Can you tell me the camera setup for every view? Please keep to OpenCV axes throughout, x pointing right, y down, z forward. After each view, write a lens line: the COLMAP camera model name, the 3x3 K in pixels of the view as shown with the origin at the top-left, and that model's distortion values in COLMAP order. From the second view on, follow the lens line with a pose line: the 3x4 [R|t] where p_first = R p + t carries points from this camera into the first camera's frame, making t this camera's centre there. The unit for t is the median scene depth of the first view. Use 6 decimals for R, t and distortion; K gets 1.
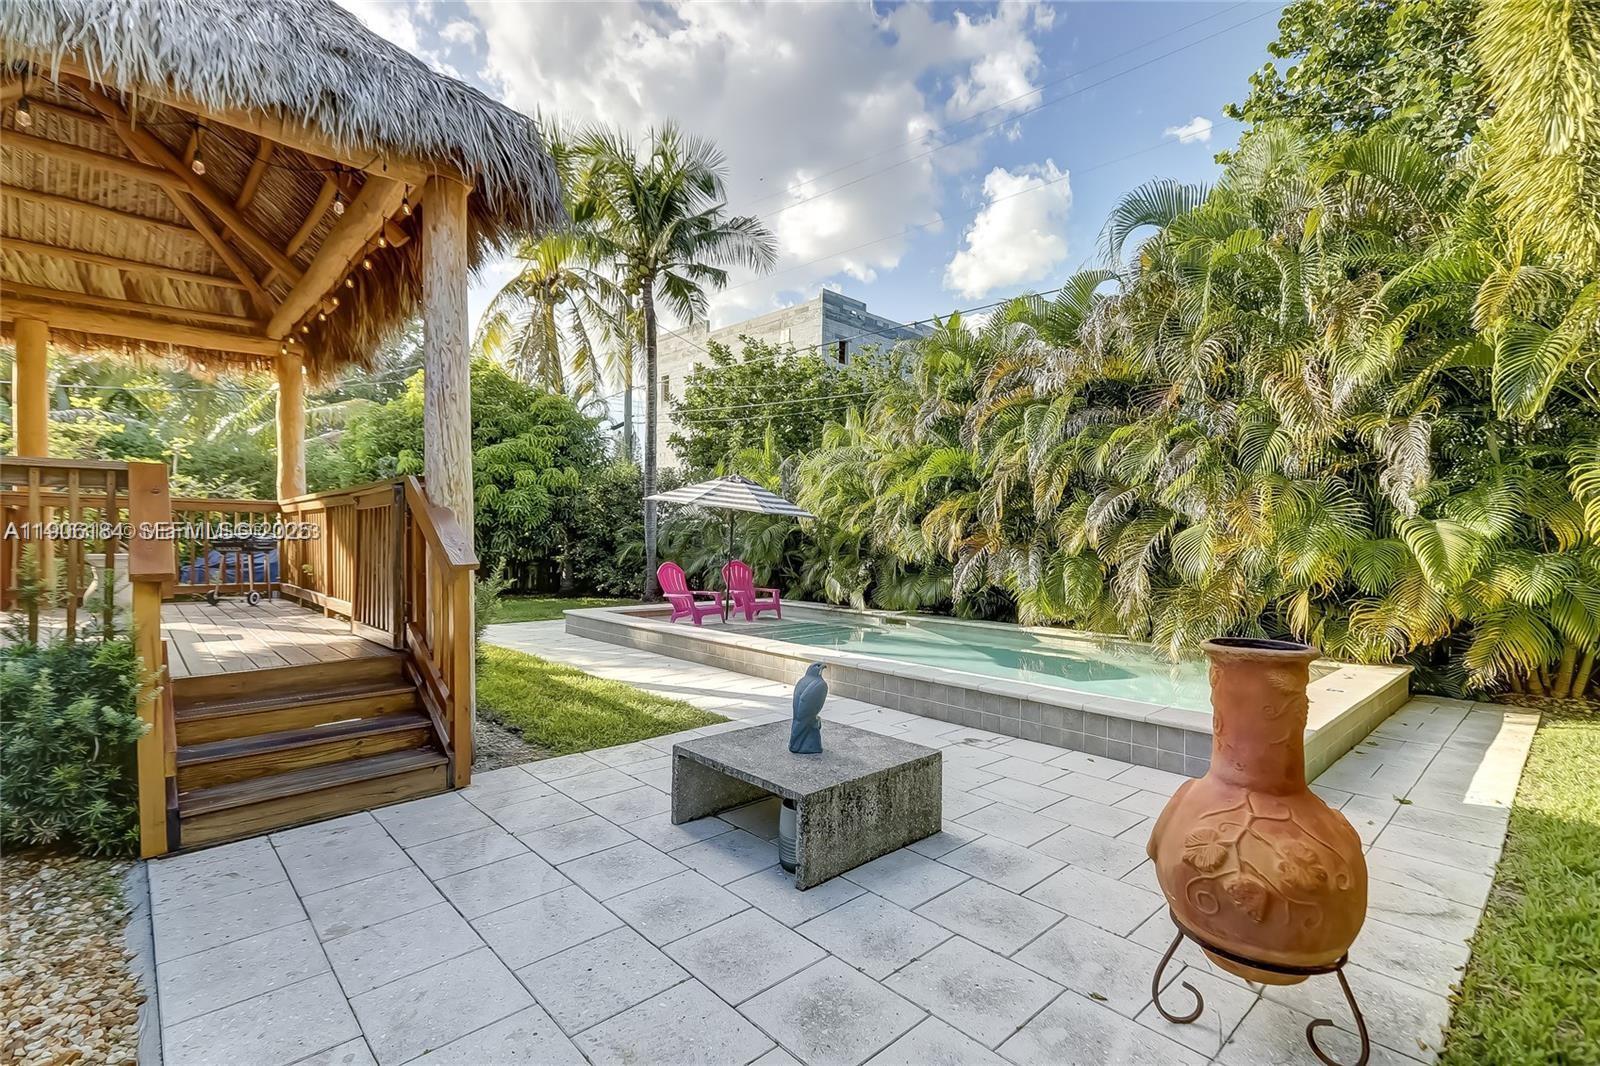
lens RADIAL K [[721.1, 0, 793.6], [0, 721.1, 564.5], [0, 0, 1]] dist [0.009743, 0.000369]
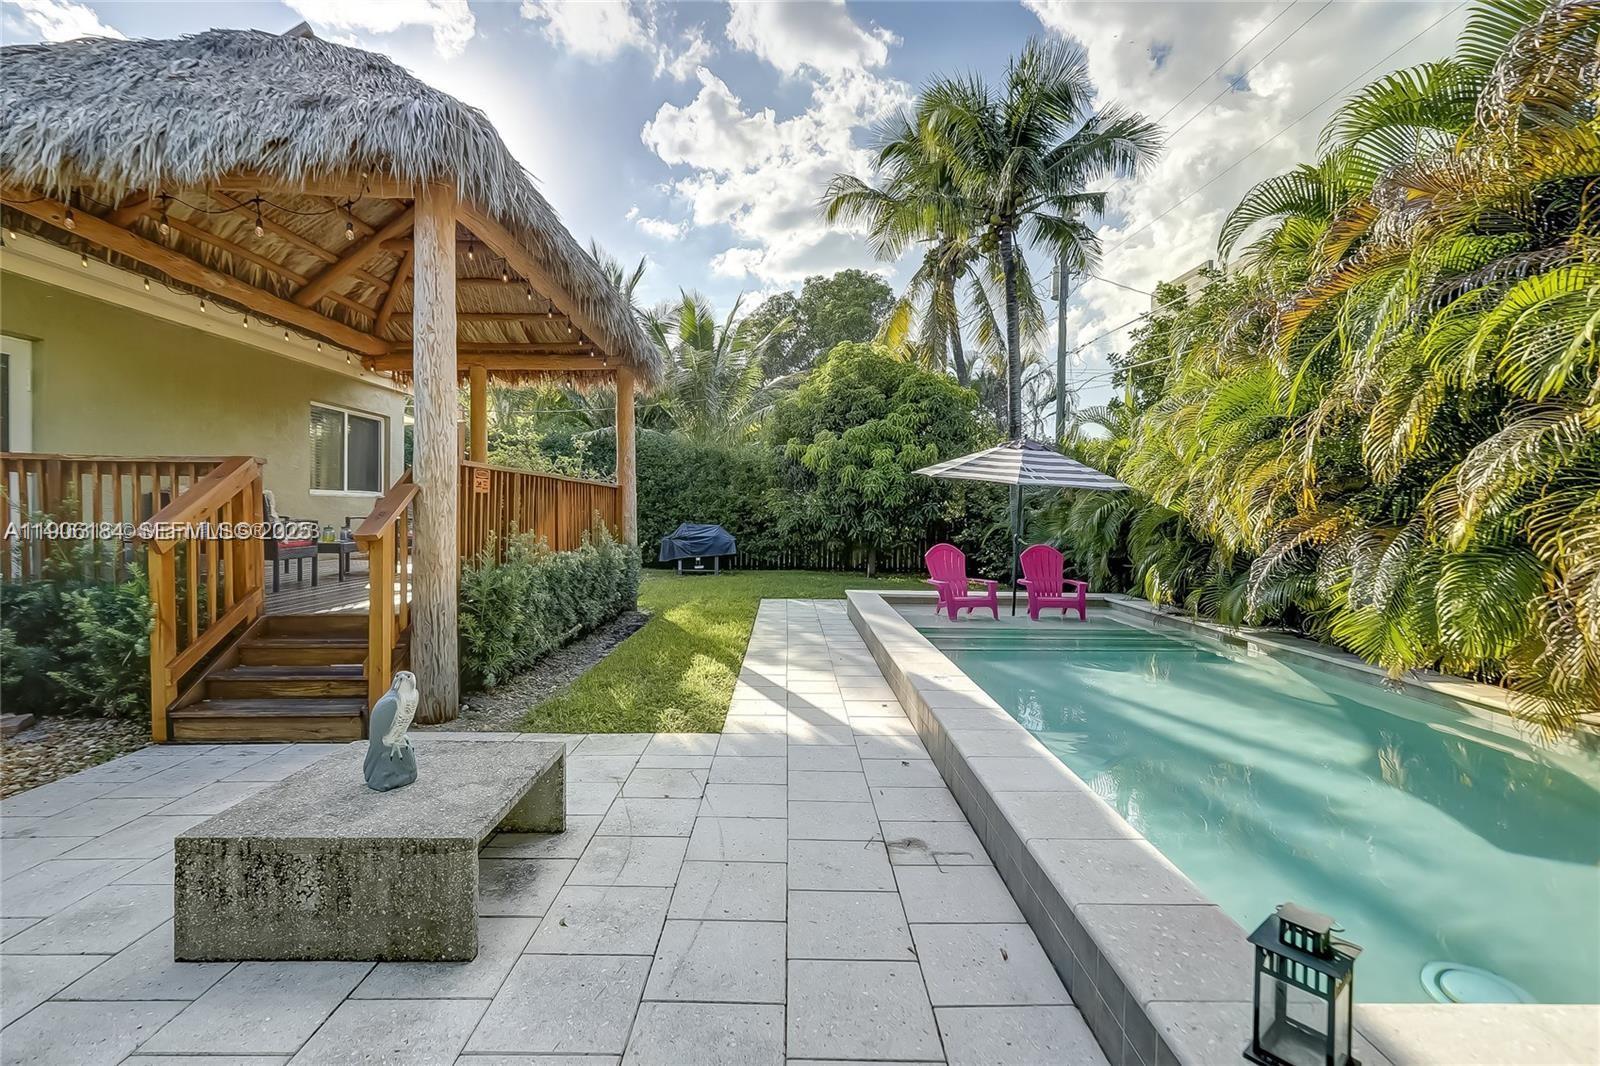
lens RADIAL K [[716.2, 0, 804.4], [0, 716.2, 536.9], [0, 0, 1]] dist [0.000535, 0.001318]
pose [[0.750695, 0.020640, -0.660326, 0.347548], [-0.028235, 0.999601, -0.000854, -0.007031], [0.660045, 0.019285, 0.750978, 0.293381]]
